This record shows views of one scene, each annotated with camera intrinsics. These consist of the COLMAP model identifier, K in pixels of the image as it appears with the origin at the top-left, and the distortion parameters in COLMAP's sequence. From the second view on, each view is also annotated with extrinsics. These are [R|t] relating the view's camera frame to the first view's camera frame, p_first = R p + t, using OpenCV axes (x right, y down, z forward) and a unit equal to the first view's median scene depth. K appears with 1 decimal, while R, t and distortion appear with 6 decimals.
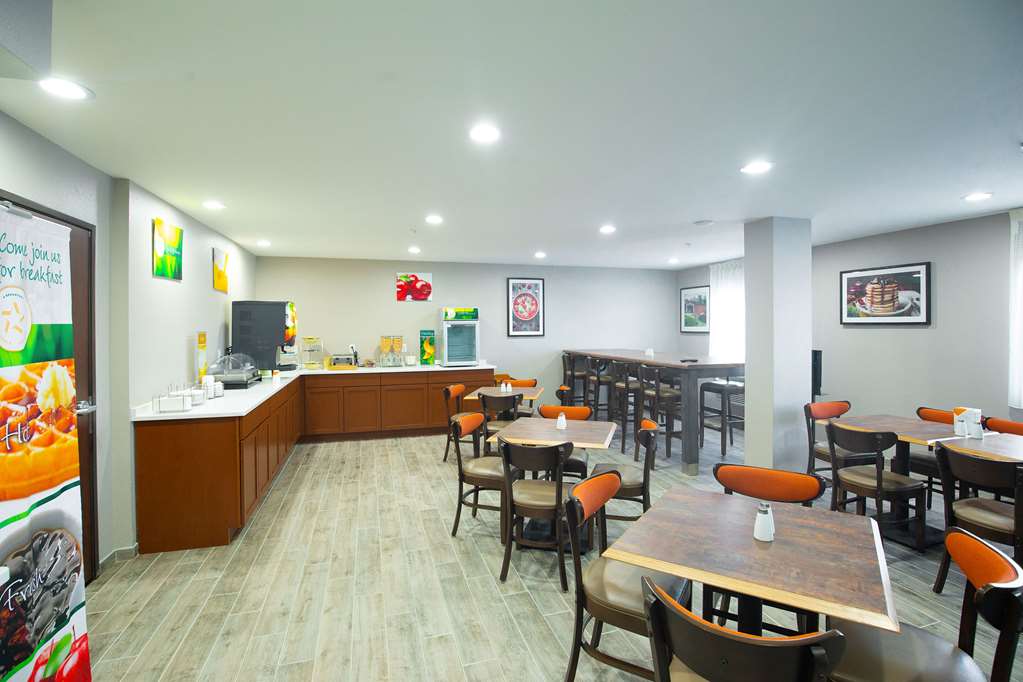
lens RADIAL K [[484.0, 0, 506.7], [0, 484.0, 322.9], [0, 0, 1]] dist [-0.033697, 0.007796]
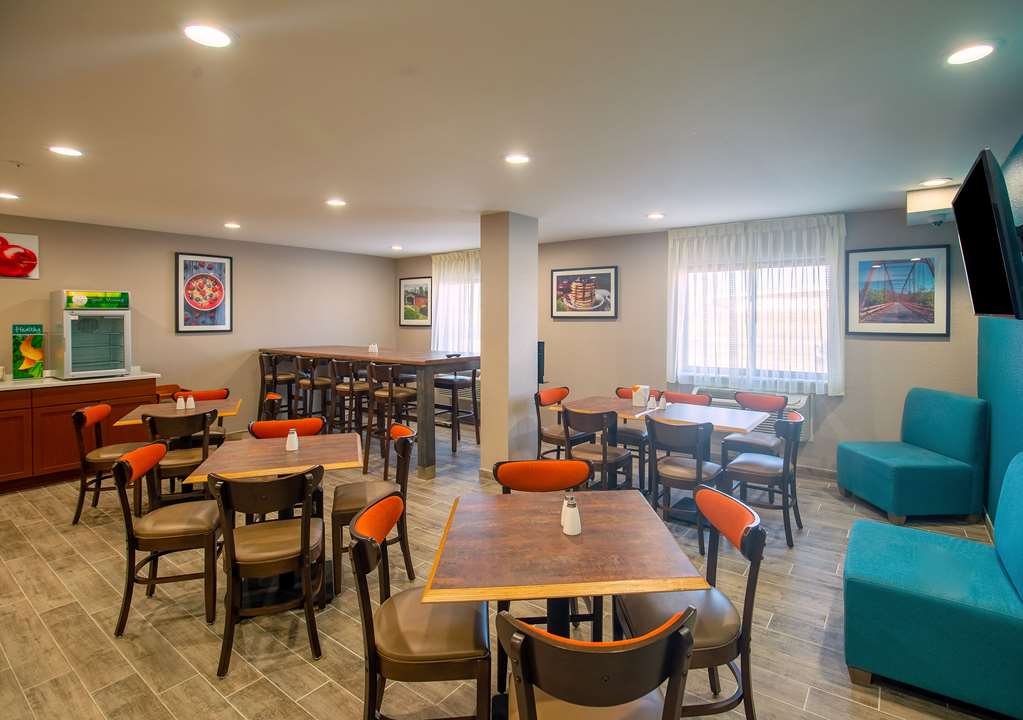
lens RADIAL K [[523.4, 0, 545.9], [0, 523.4, 318.1], [0, 0, 1]] dist [-0.027197, 0.004573]
pose [[0.787963, 0.003453, 0.615713, -0.053778], [-0.005643, 0.999983, 0.001613, 0.002224], [-0.615696, -0.004746, 0.787969, 0.059020]]
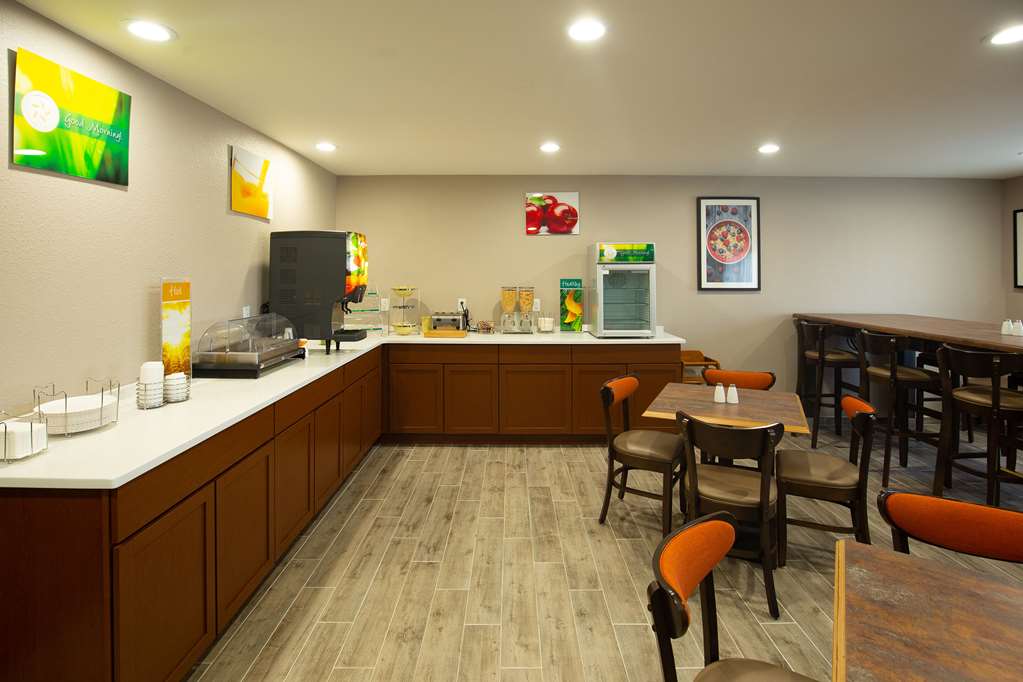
lens RADIAL K [[484.0, 0, 496.1], [0, 484.0, 266.2], [0, 0, 1]] dist [-0.033697, 0.007796]
pose [[0.951017, 0.002406, -0.309130, -0.076643], [-0.005191, 0.999953, -0.008186, 0.004918], [0.309095, 0.009389, 0.950985, 0.453703]]
